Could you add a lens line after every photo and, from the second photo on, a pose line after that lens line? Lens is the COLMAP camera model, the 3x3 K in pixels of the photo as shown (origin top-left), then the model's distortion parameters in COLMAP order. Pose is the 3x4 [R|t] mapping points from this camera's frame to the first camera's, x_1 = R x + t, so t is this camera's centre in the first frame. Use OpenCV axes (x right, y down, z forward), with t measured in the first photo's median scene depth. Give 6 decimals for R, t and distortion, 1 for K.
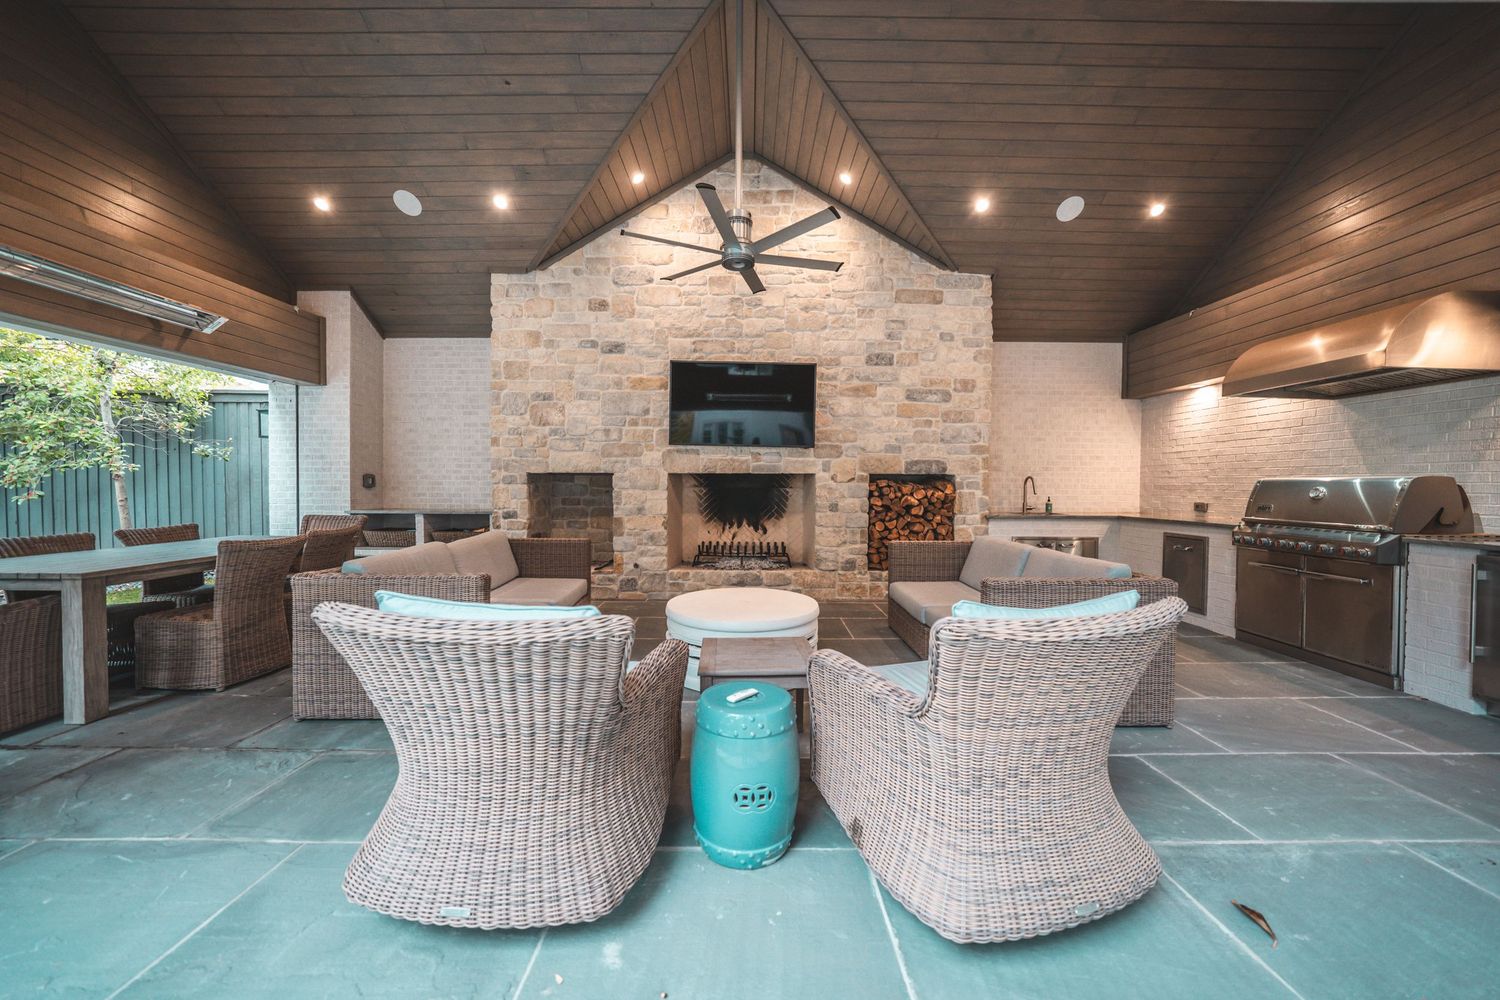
lens RADIAL K [[519.7, 0, 751.6], [0, 519.7, 499.9], [0, 0, 1]] dist [-0.016940, 0.000303]
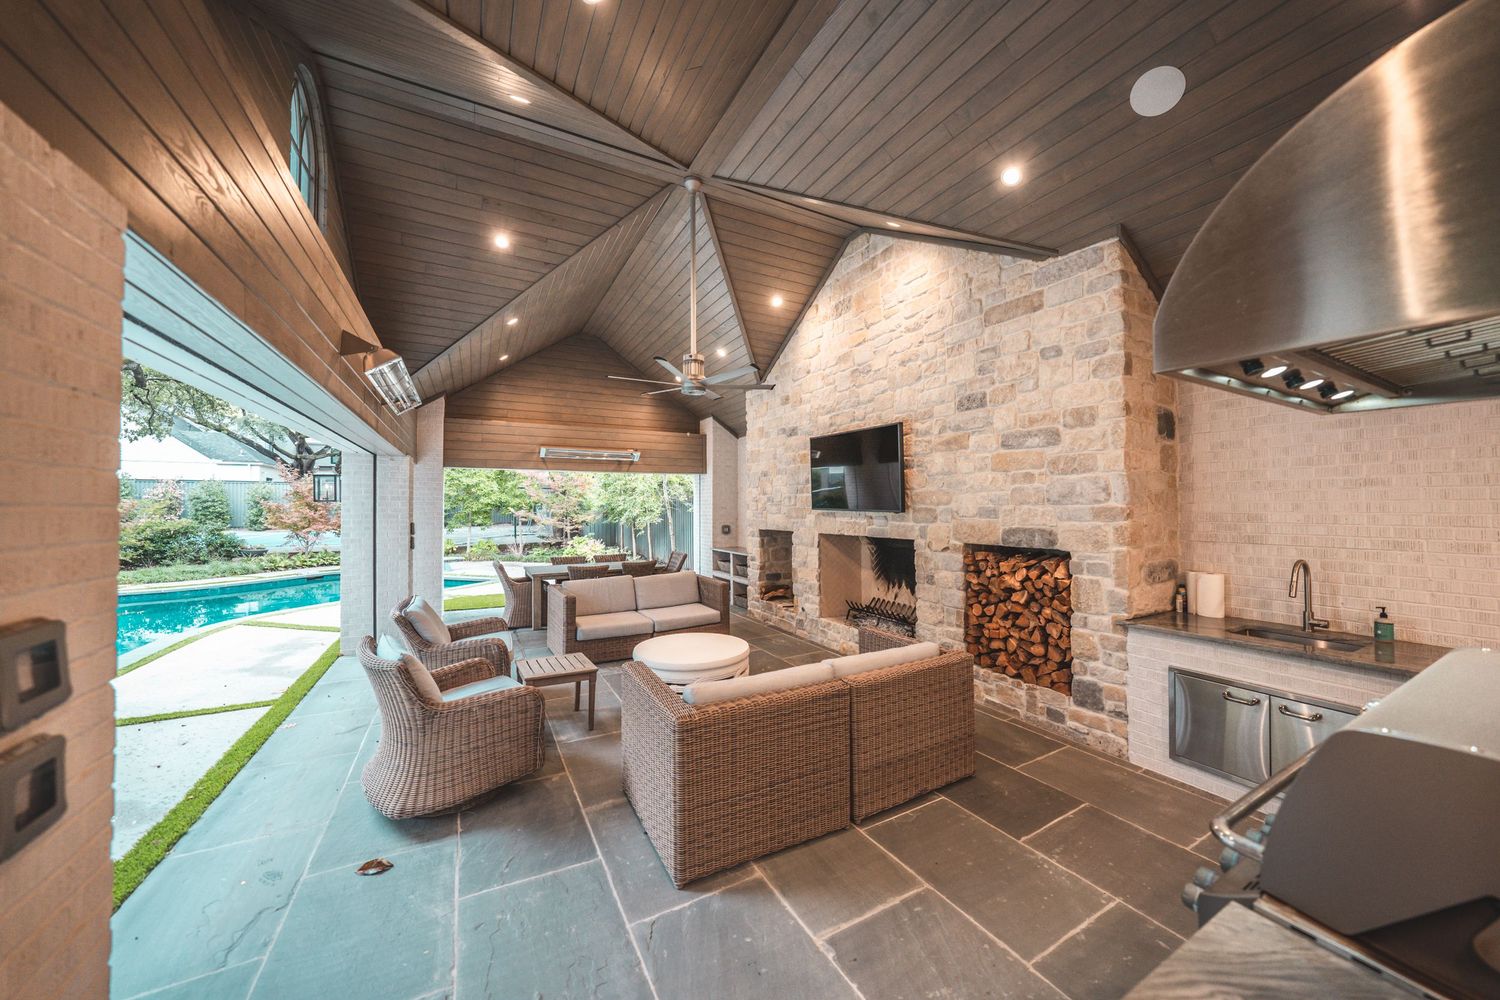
lens RADIAL K [[519.7, 0, 754.9], [0, 519.7, 502.3], [0, 0, 1]] dist [-0.016940, 0.000303]
pose [[0.481172, -0.015344, -0.876492, 0.786132], [-0.015407, 0.999544, -0.025956, -0.088628], [0.876491, 0.025993, 0.480716, 0.320199]]
